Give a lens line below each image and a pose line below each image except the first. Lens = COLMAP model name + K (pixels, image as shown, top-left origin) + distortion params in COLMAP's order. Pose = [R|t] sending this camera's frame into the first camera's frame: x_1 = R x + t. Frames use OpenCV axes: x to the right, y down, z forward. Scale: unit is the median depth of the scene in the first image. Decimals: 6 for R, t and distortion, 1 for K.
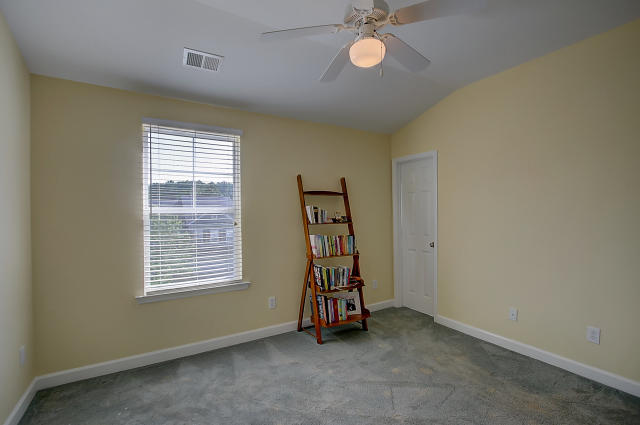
lens RADIAL K [[294.0, 0, 324.1], [0, 294.0, 214.5], [0, 0, 1]] dist [-0.020822, 0.003526]
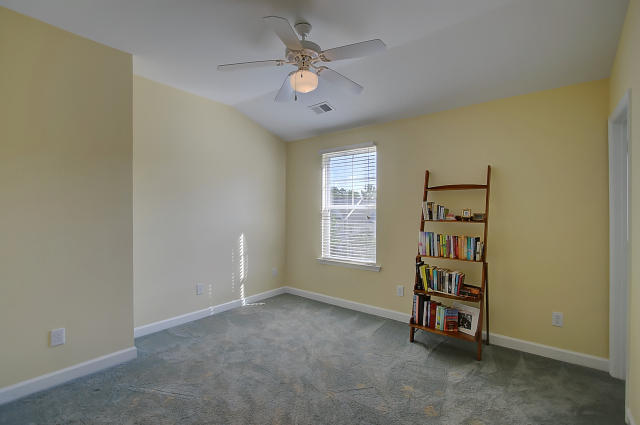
lens RADIAL K [[294.0, 0, 321.8], [0, 294.0, 211.2], [0, 0, 1]] dist [-0.020822, 0.003526]
pose [[0.338970, 0.009632, -0.940748, 0.749256], [-0.016876, 0.999849, 0.004157, 0.002962], [0.940646, 0.014467, 0.339081, 0.348922]]
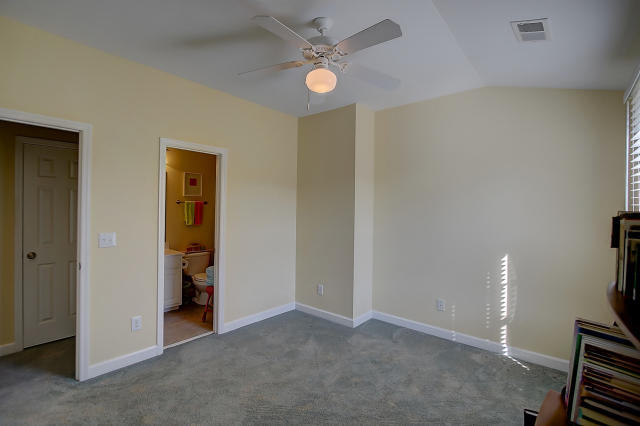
lens RADIAL K [[294.0, 0, 318.1], [0, 294.0, 209.7], [0, 0, 1]] dist [-0.020822, 0.003526]
pose [[-0.954243, -0.011766, -0.298801, 0.230527], [-0.016470, 0.999777, 0.013227, -0.032422], [0.298579, 0.017543, -0.954224, 1.205957]]
